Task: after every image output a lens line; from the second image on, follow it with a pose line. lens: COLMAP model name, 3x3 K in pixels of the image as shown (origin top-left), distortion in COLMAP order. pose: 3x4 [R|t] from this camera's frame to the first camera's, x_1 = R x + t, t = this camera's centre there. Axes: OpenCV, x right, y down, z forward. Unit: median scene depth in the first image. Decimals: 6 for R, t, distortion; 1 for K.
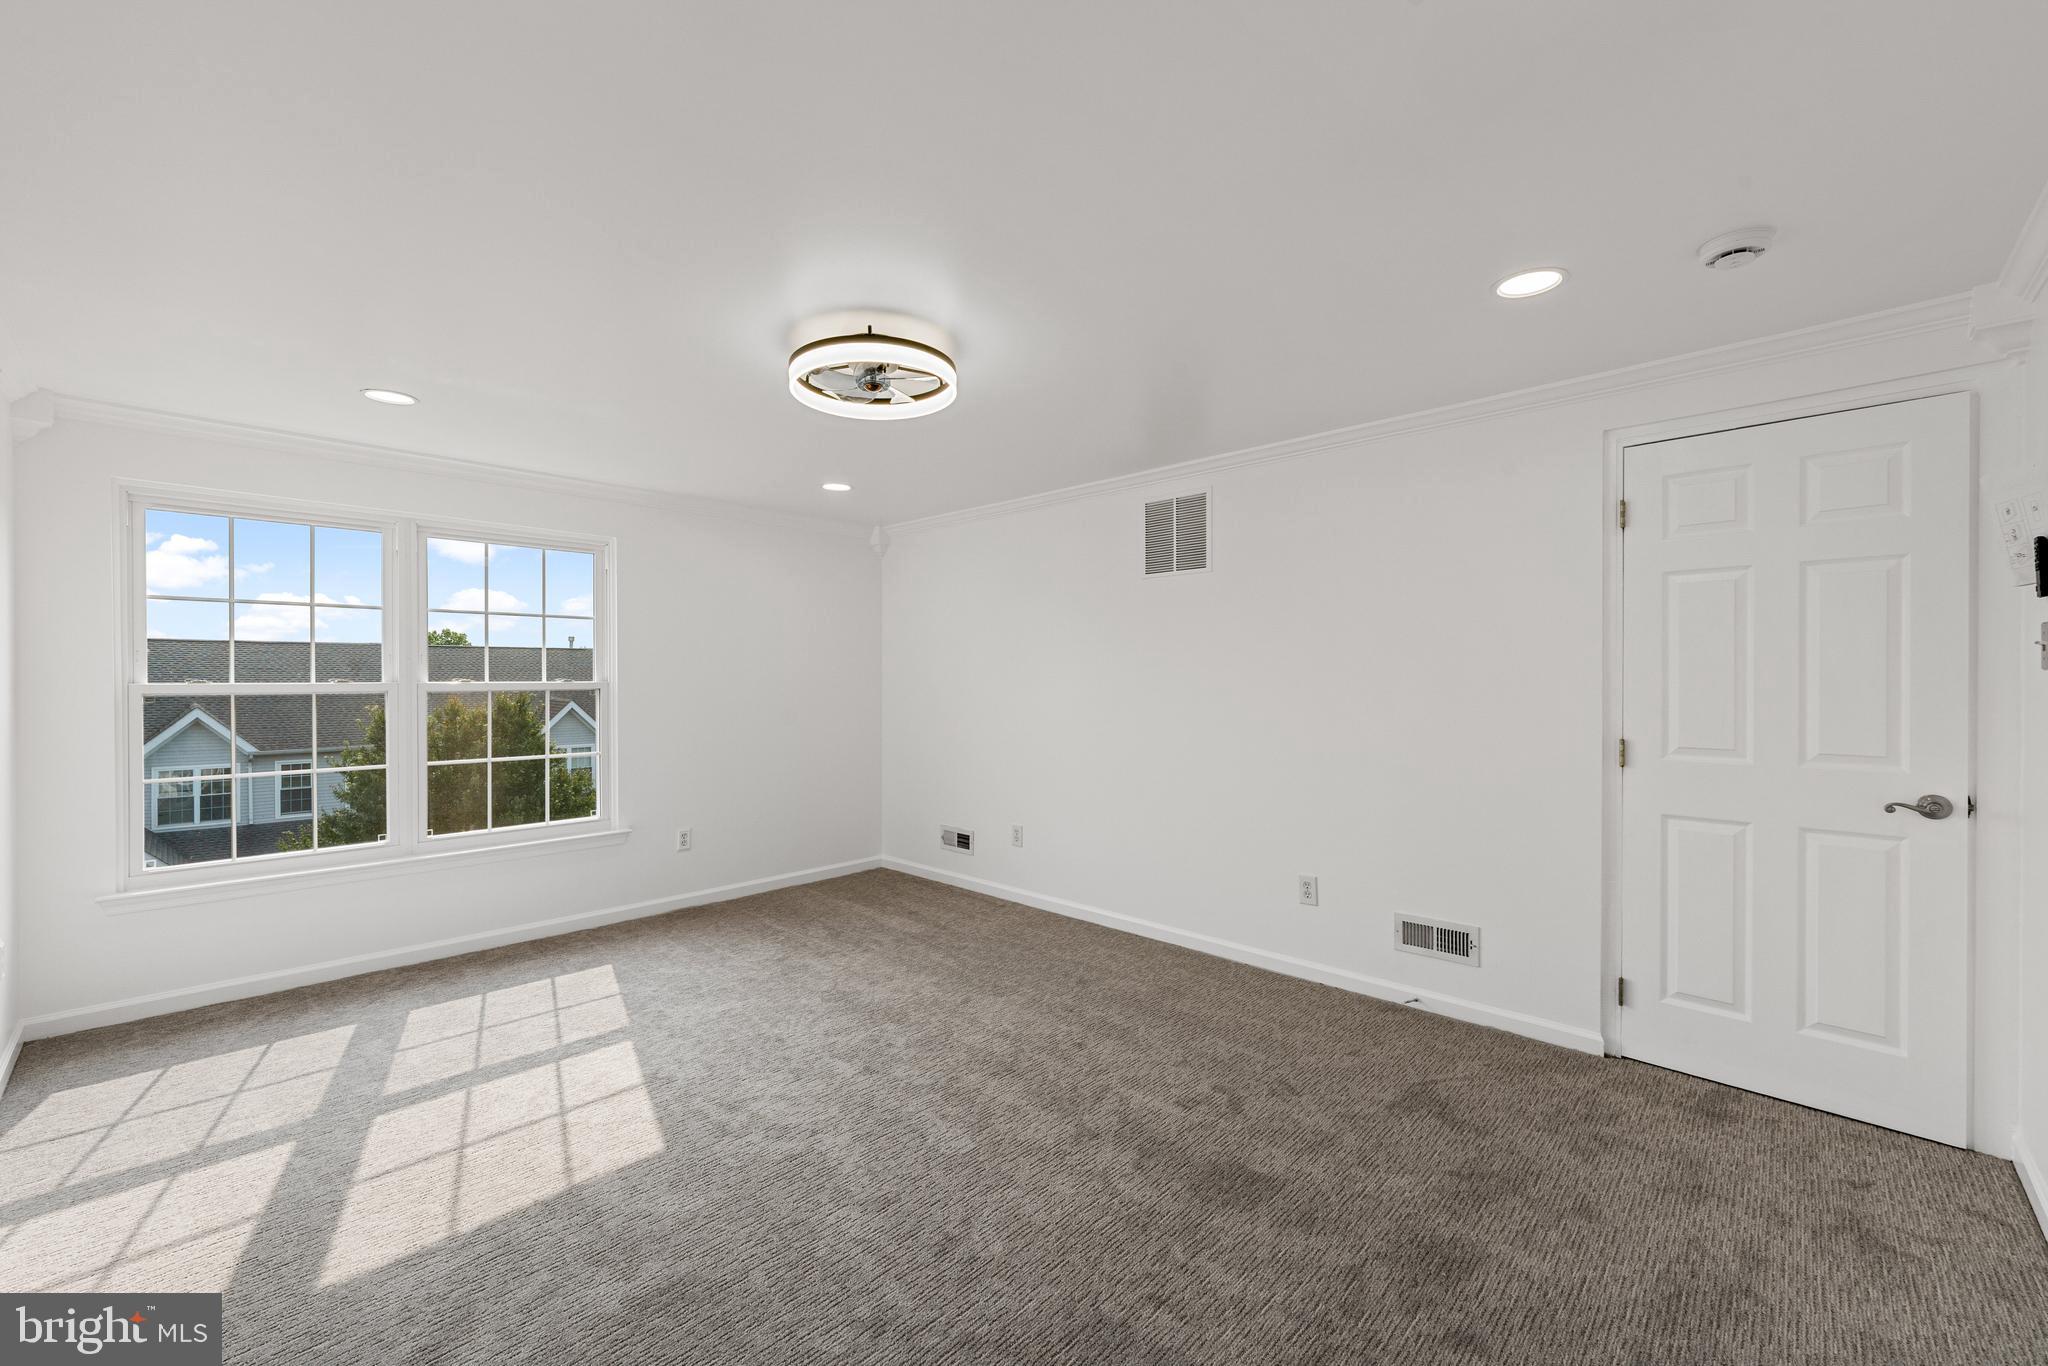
lens RADIAL K [[796.9, 0, 1024.0], [0, 796.9, 683.0], [0, 0, 1]] dist [-0.000684, -0.000135]
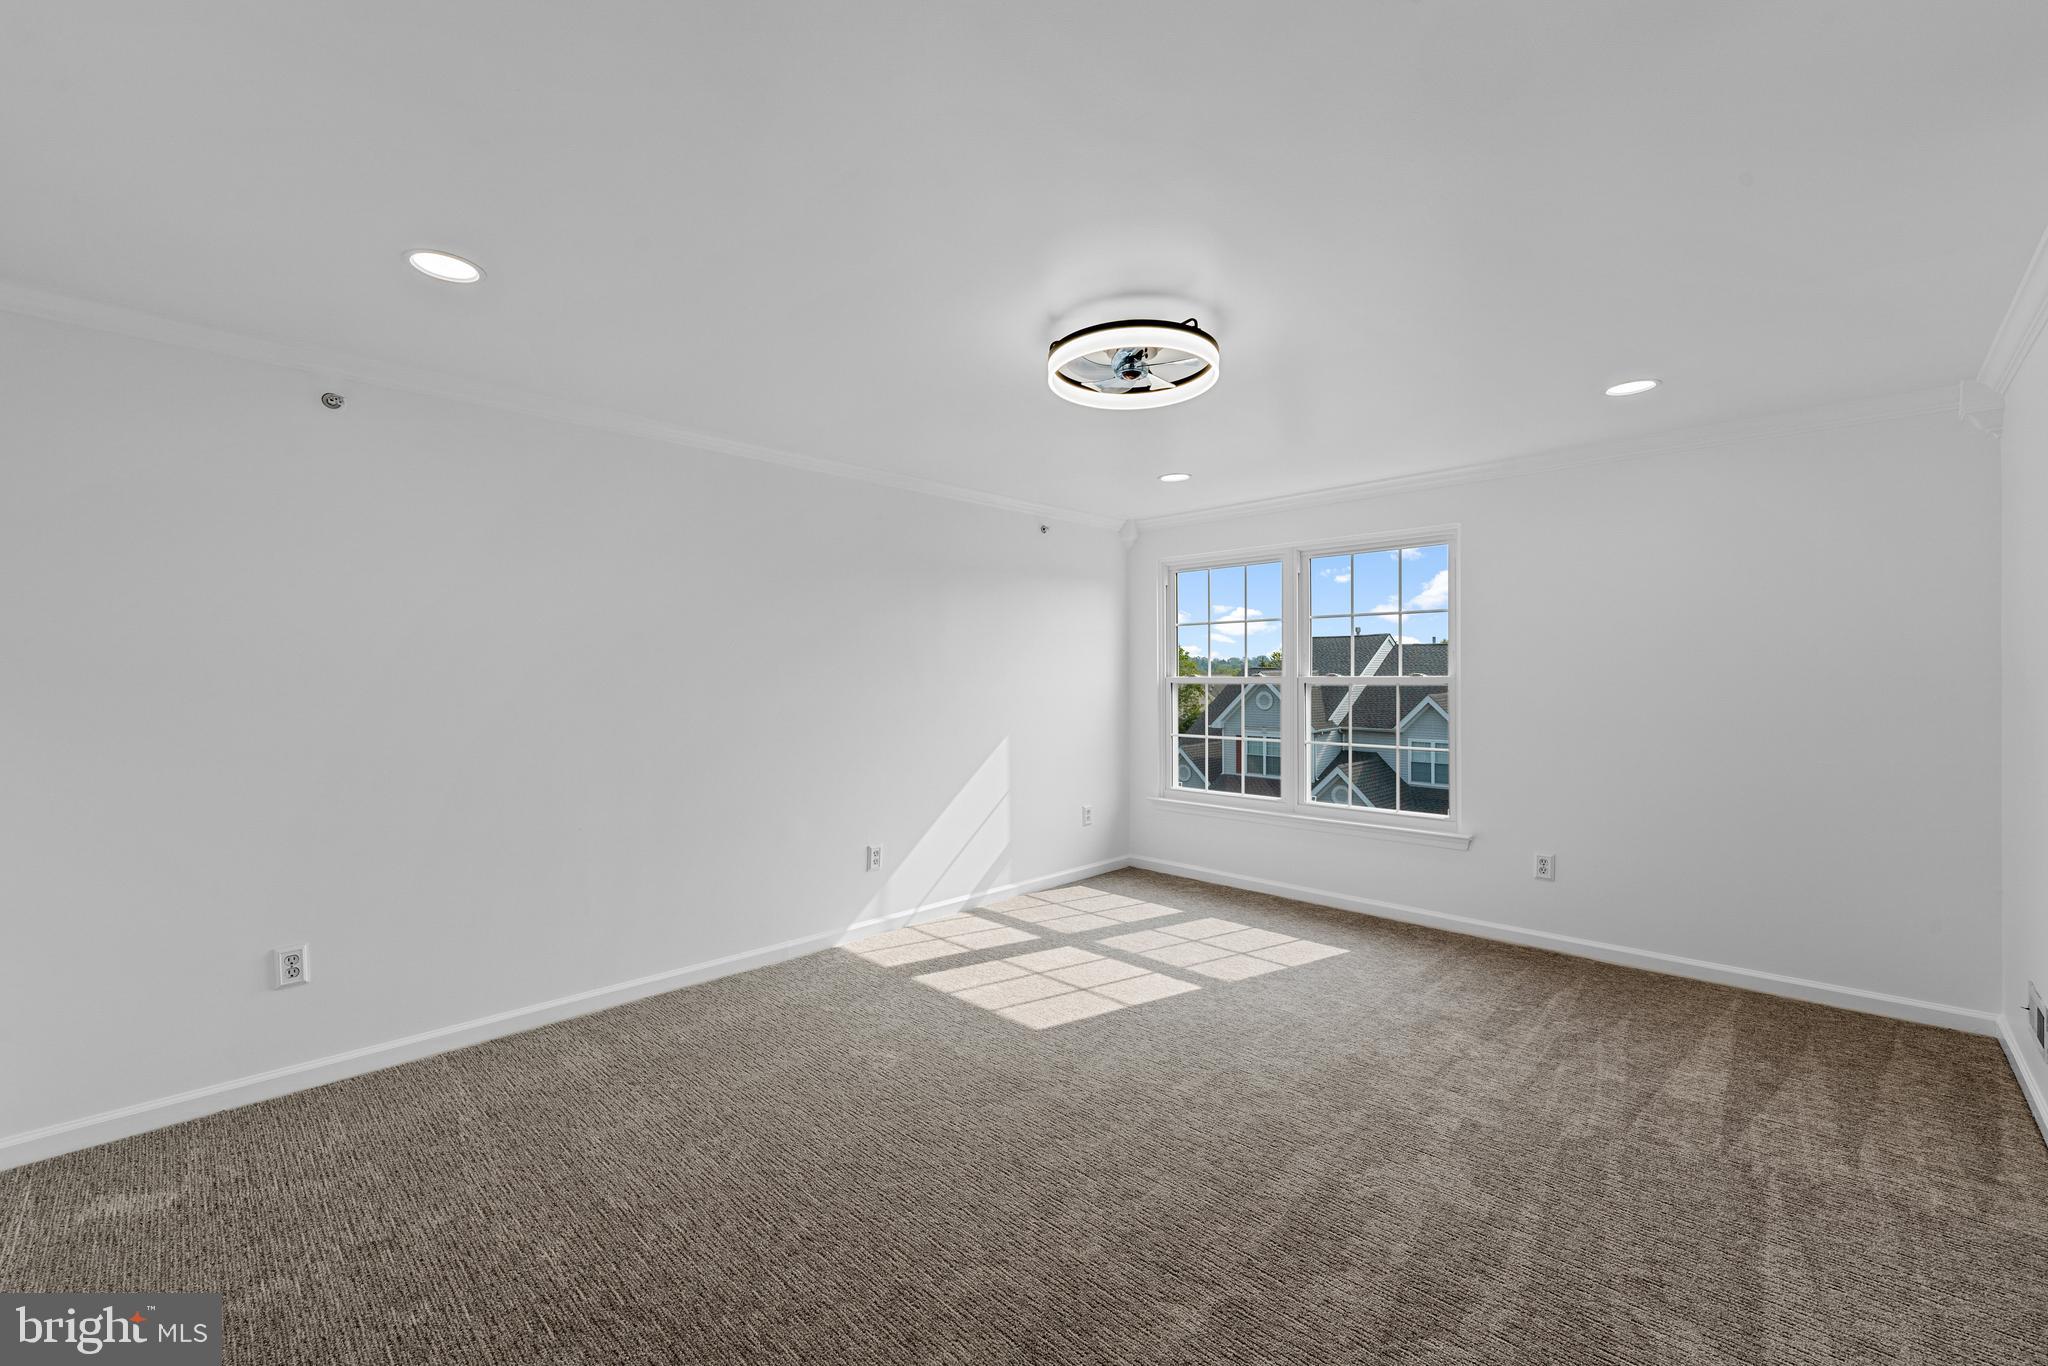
lens RADIAL K [[824.5, 0, 1022.7], [0, 824.5, 669.7], [0, 0, 1]] dist [-0.001334, -0.000246]
pose [[0.004156, -0.004874, -0.999979, 0.553732], [-0.002041, 0.999986, -0.004883, -0.004619], [0.999989, 0.002061, 0.004146, 0.577510]]
